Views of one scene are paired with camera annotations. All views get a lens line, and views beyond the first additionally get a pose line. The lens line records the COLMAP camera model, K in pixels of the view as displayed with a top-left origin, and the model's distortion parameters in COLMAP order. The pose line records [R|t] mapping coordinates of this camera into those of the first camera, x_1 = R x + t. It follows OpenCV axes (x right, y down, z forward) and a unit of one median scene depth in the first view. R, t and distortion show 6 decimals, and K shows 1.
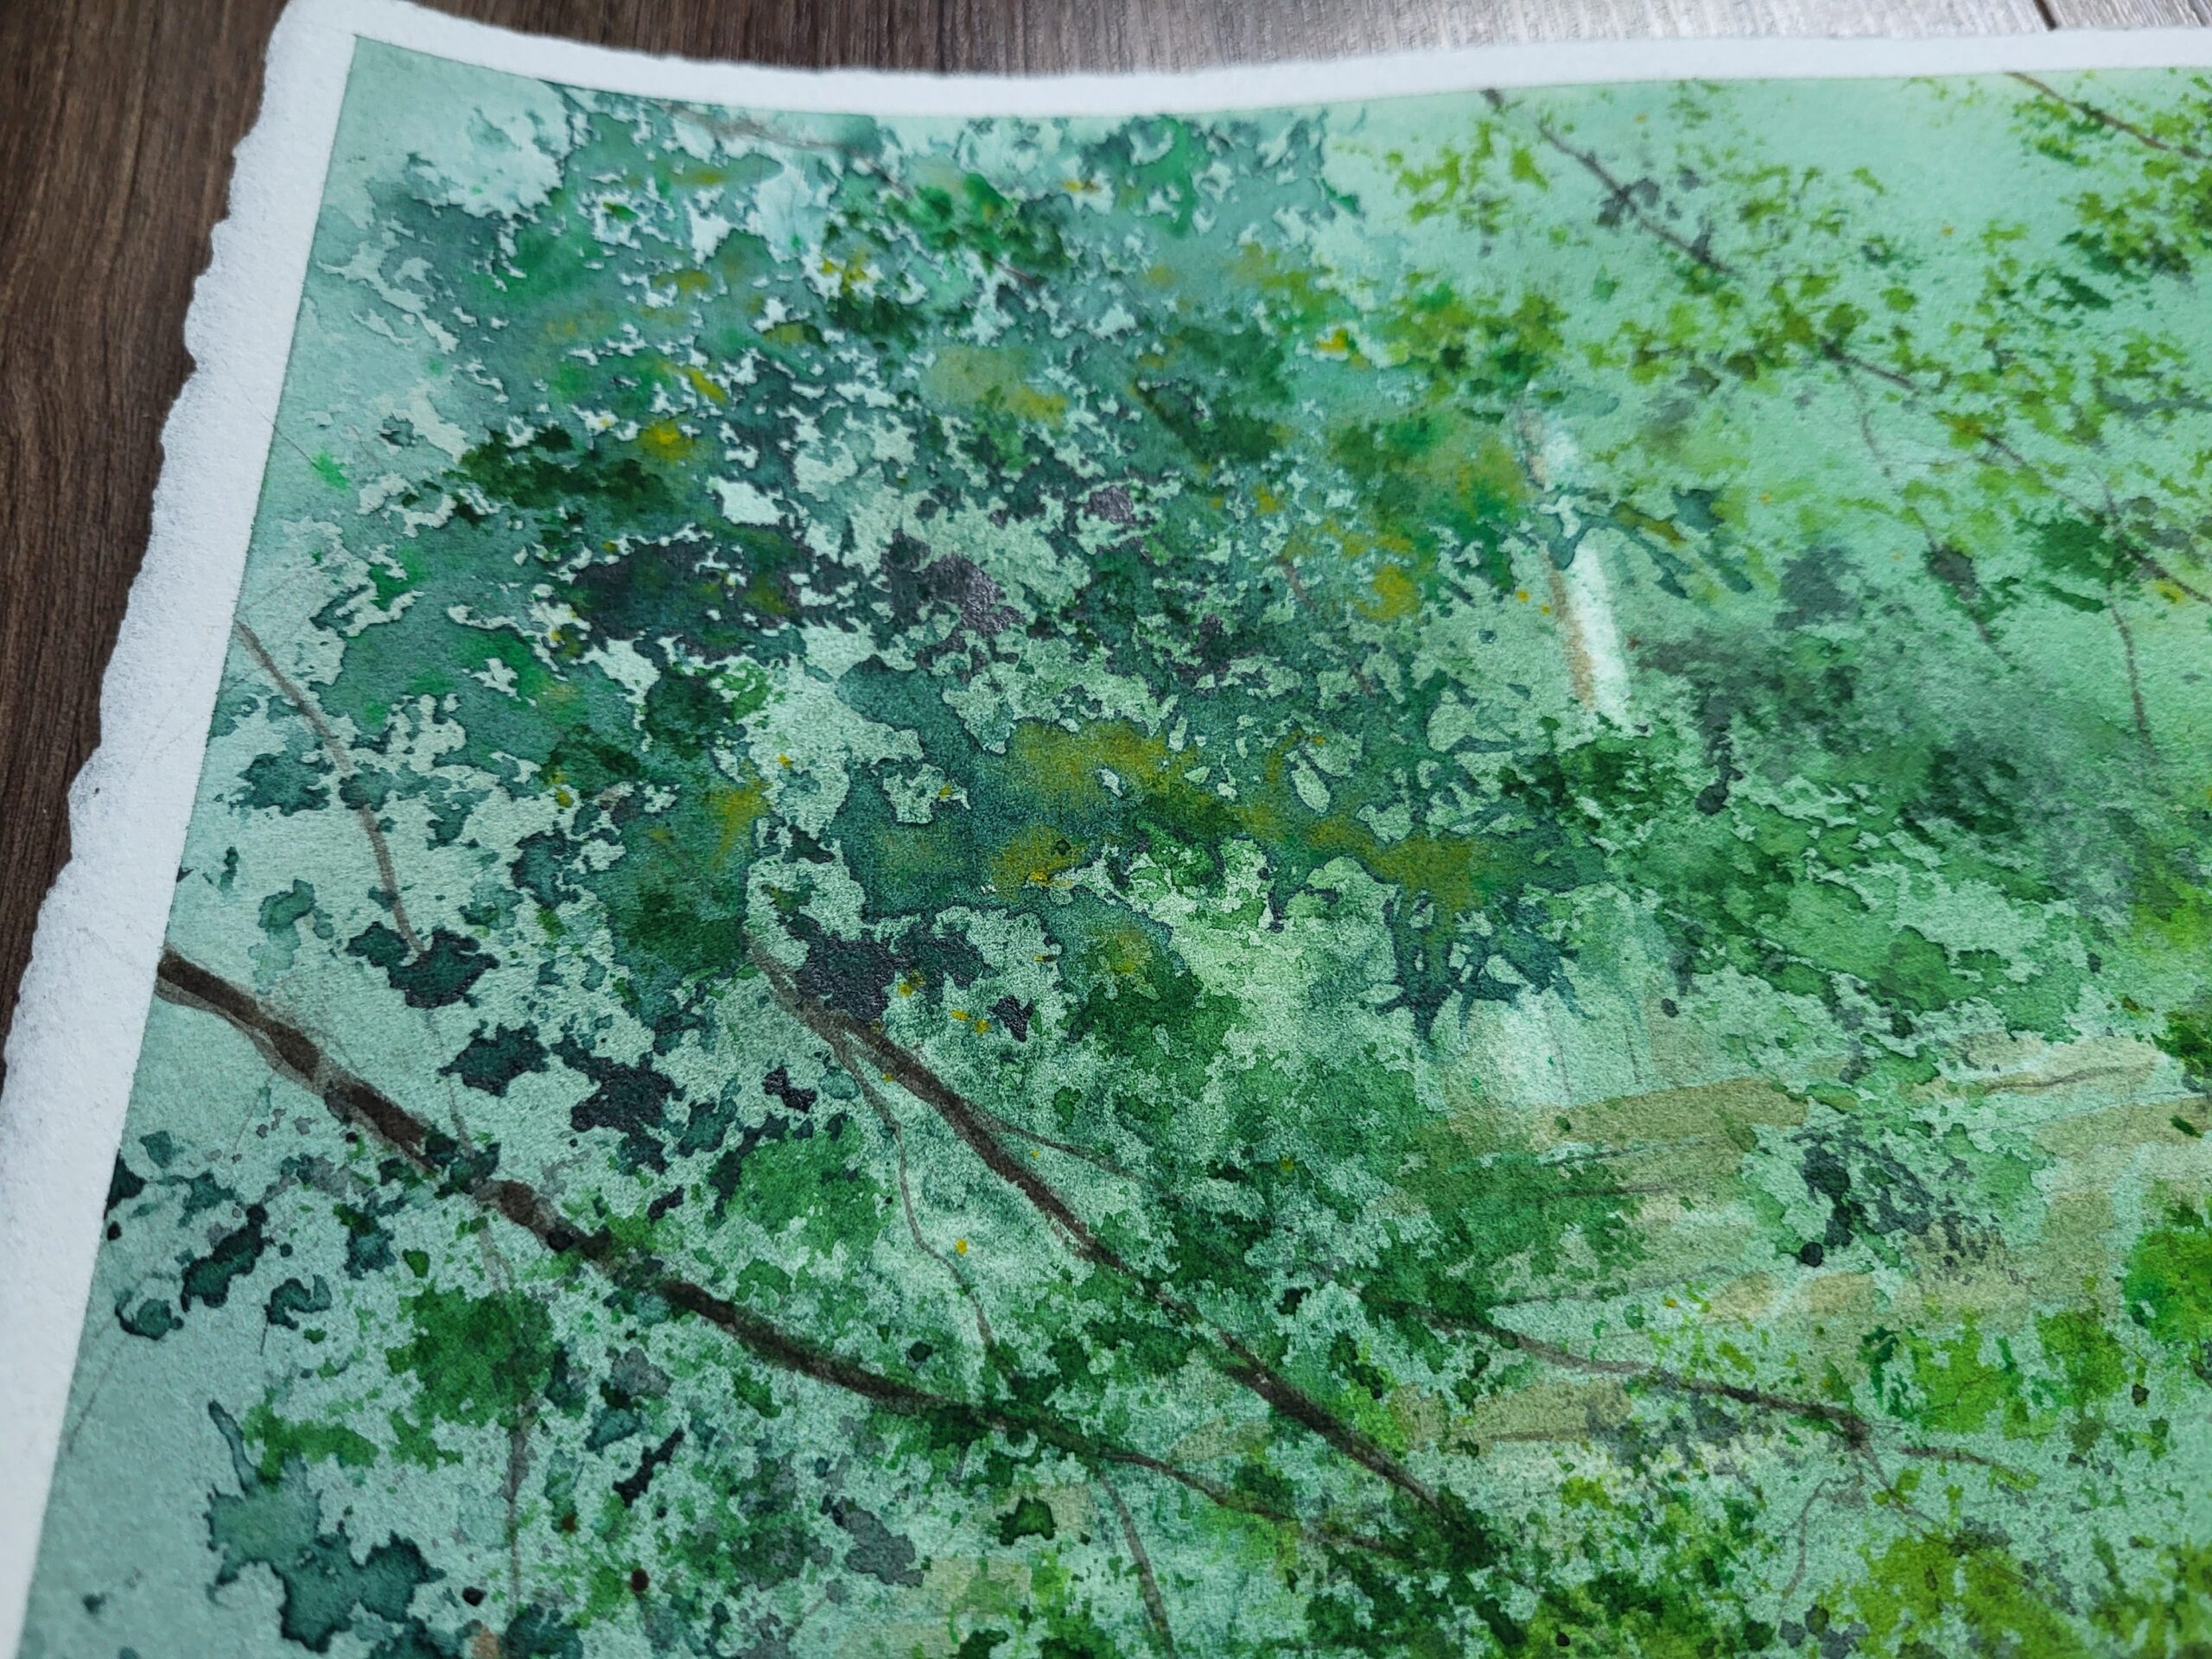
lens RADIAL K [[1712.8, 0, 1113.0], [0, 1712.8, 739.8], [0, 0, 1]] dist [-0.016045, -0.001263]
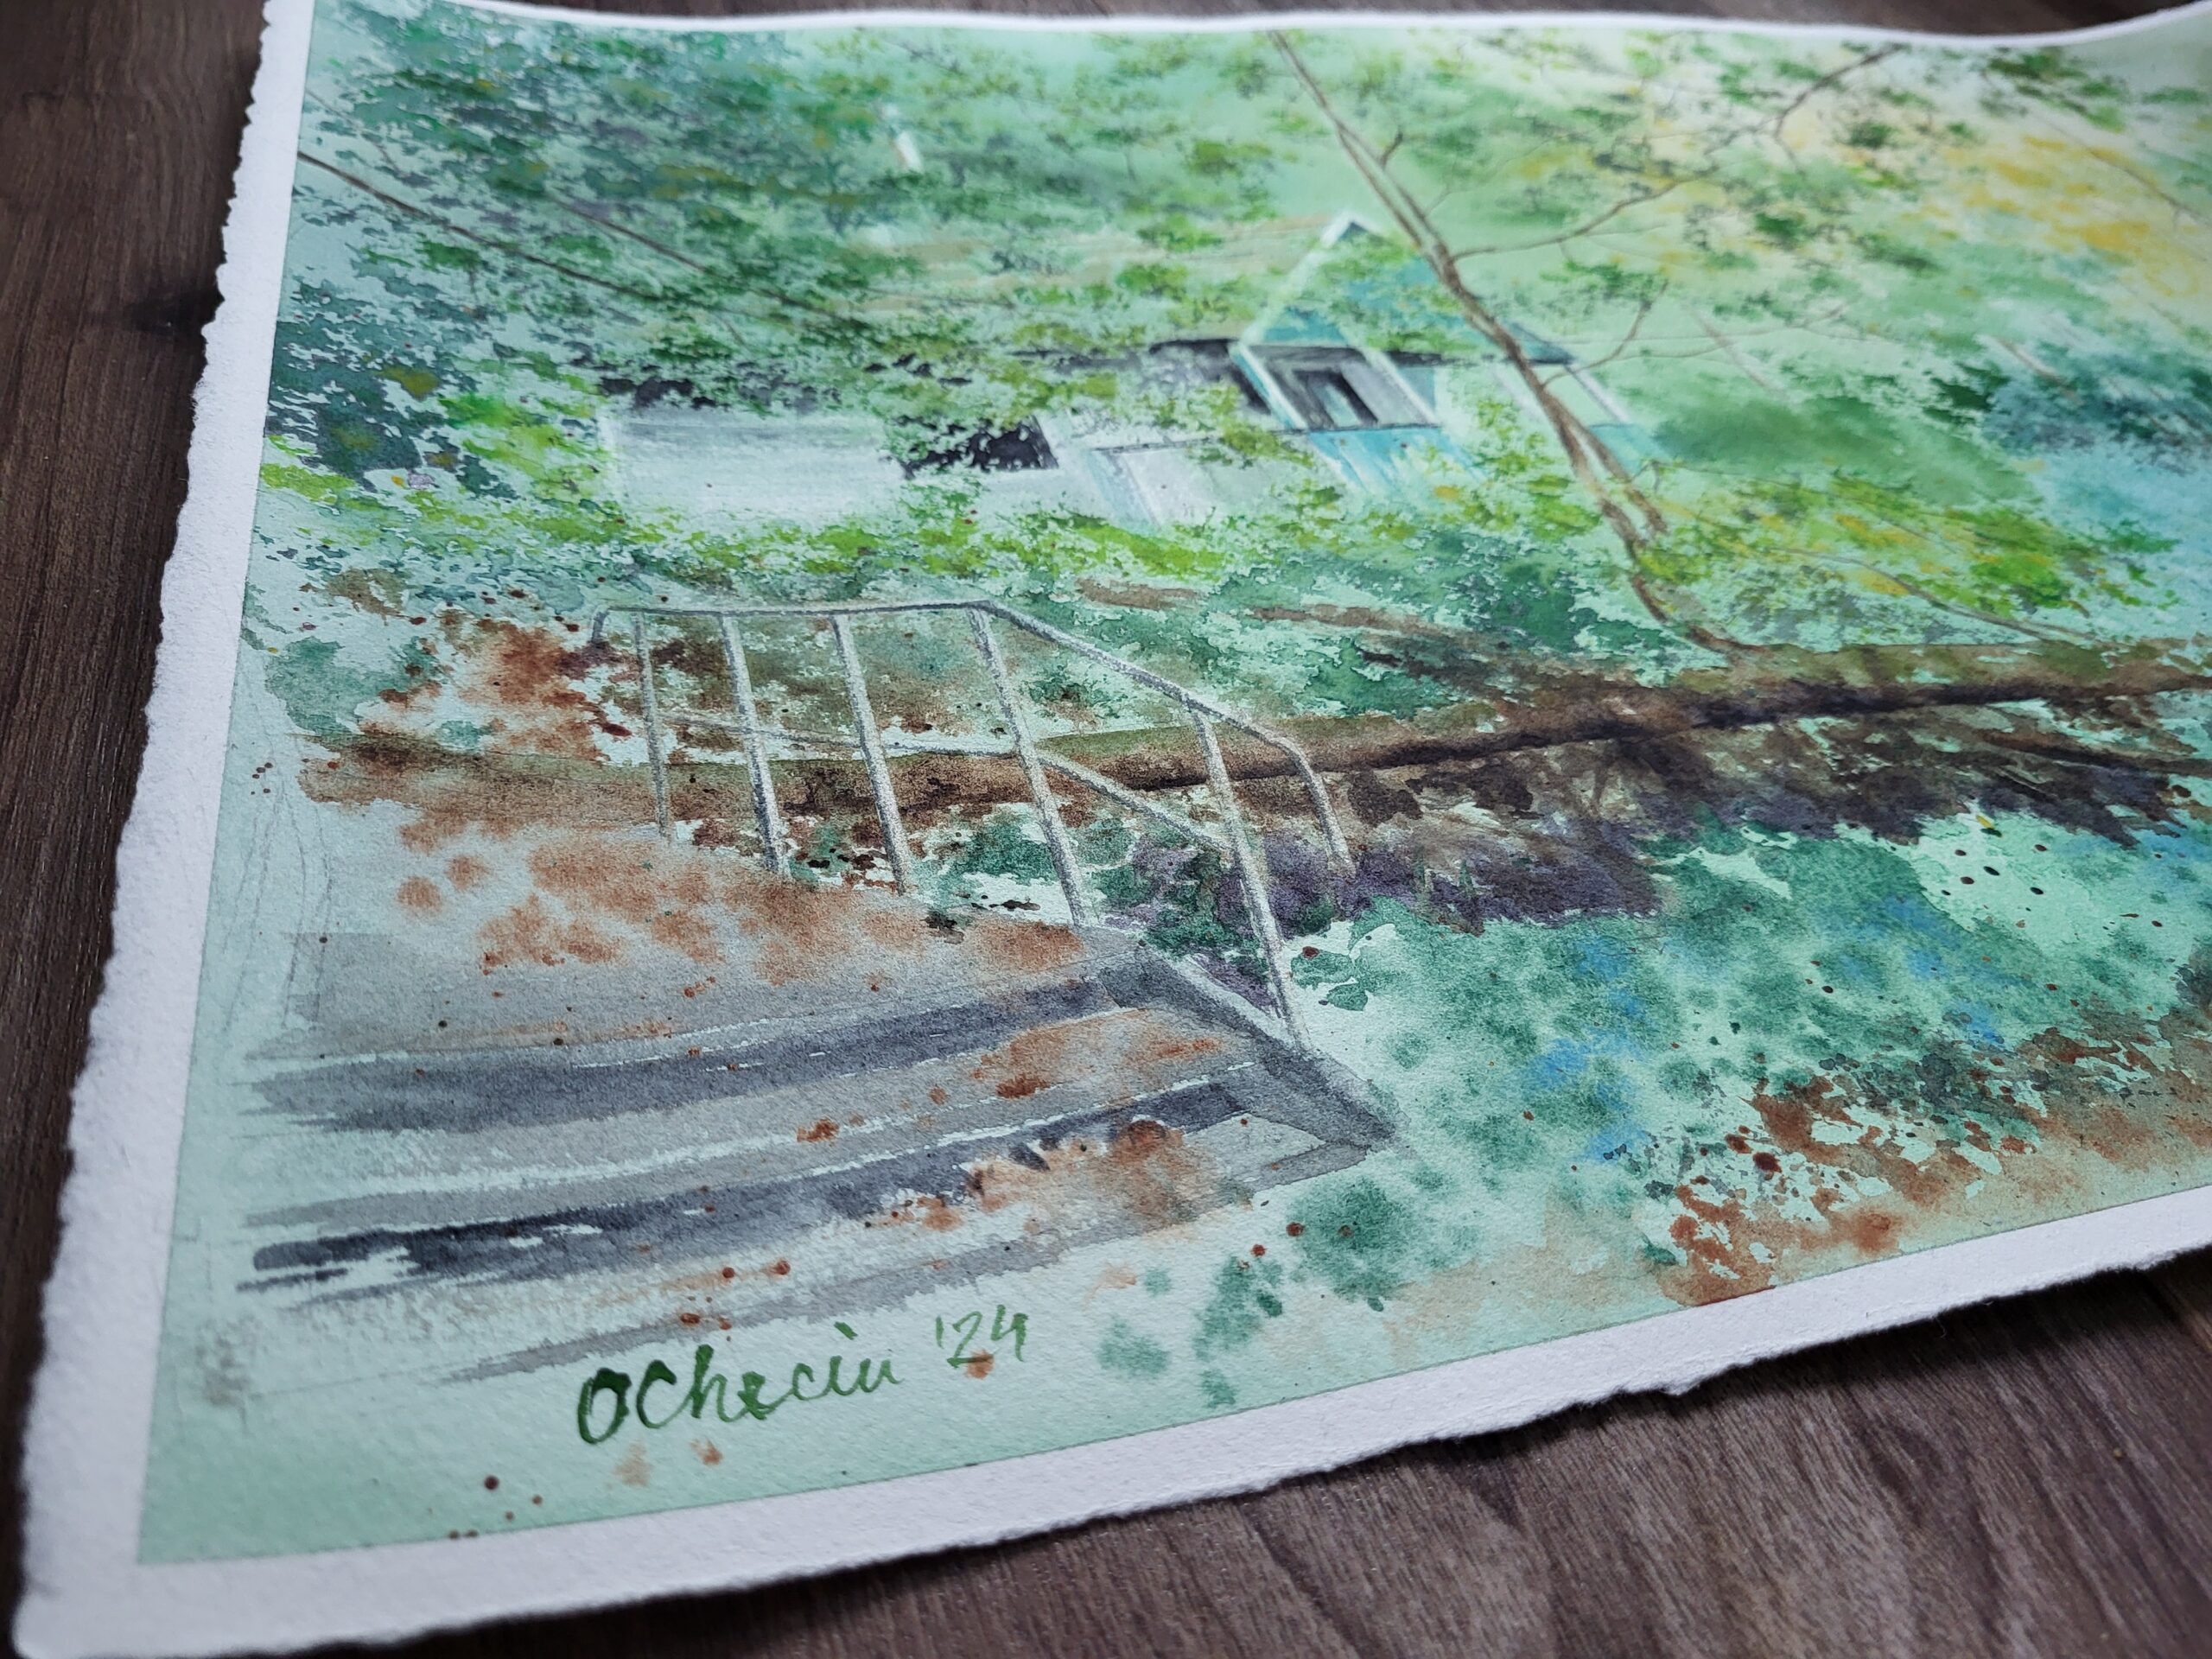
lens RADIAL K [[1610.4, 0, 1106.0], [0, 1610.4, 829.5], [0, 0, 1]] dist [-0.000965, -0.002874]
pose [[0.969554, -0.085616, 0.229423, -0.048764], [0.145207, 0.955410, -0.257111, 1.631947], [-0.197180, 0.282596, 0.938754, -0.991620]]
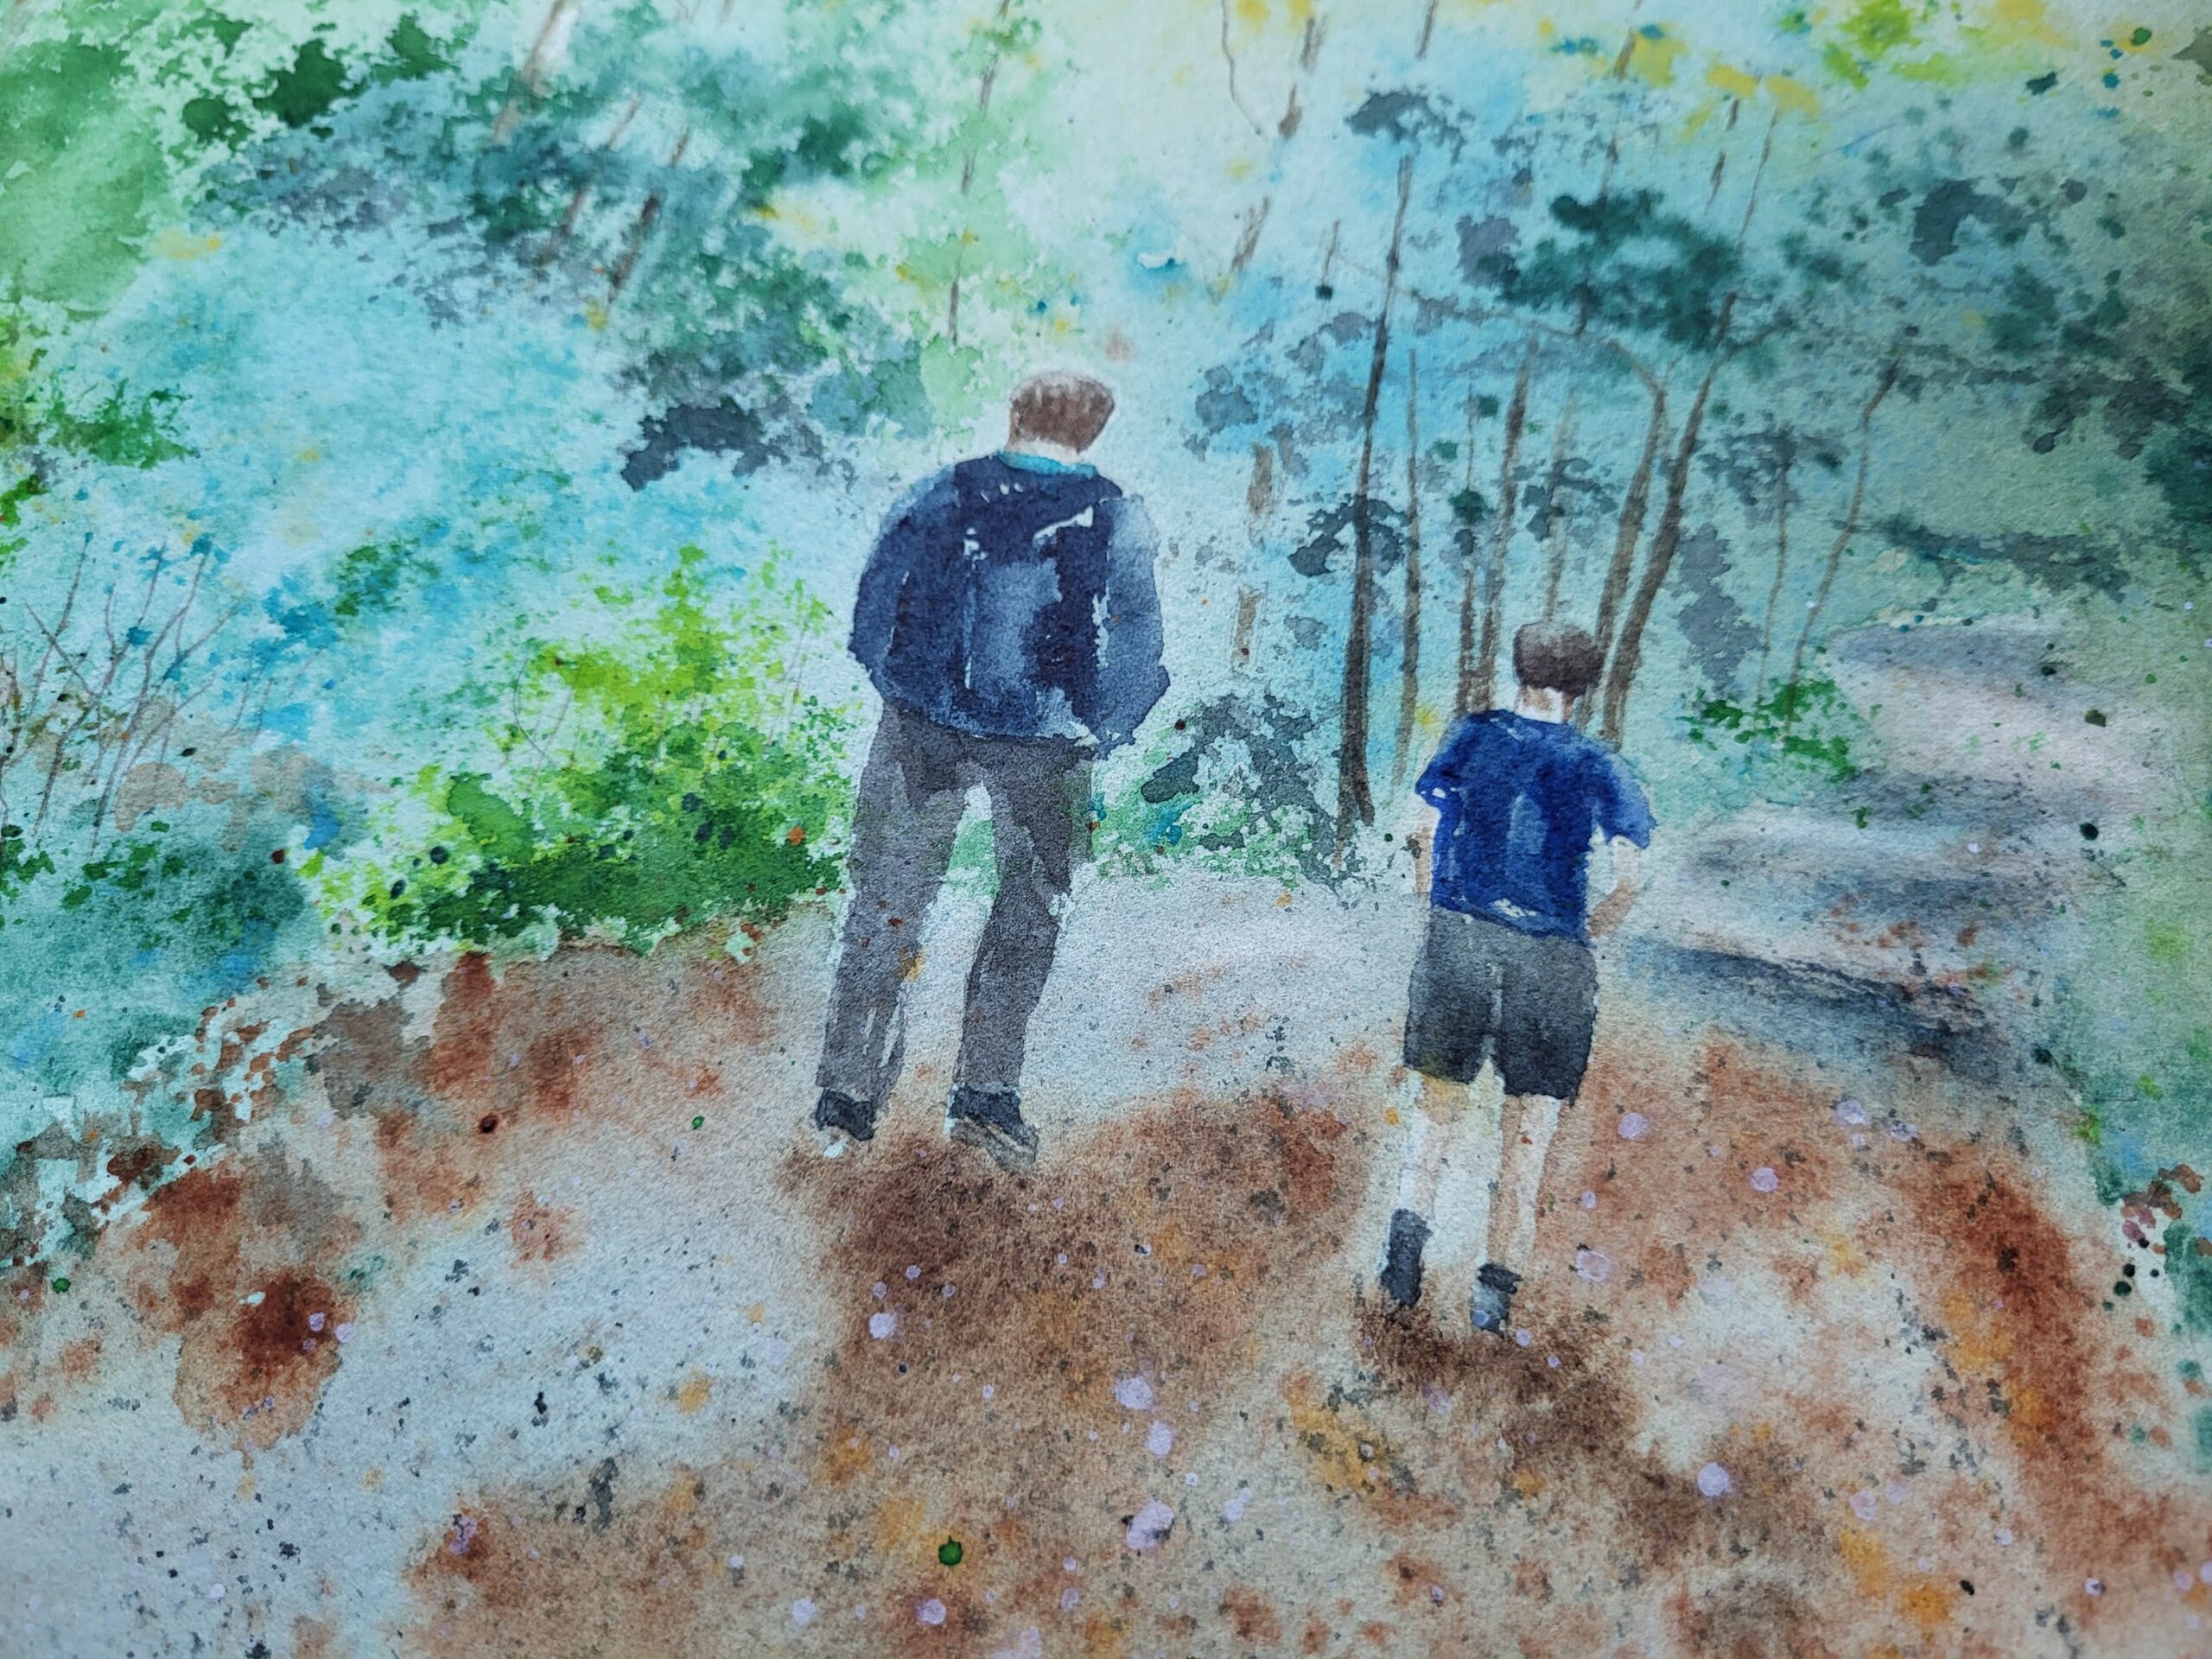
lens RADIAL K [[1712.8, 0, 1113.0], [0, 1712.8, 739.8], [0, 0, 1]] dist [-0.016045, -0.001263]
pose [[0.976219, 0.187452, -0.108893, 2.588484], [-0.181542, 0.981430, 0.061947, 0.965089], [0.118483, -0.040705, 0.992121, -0.609476]]
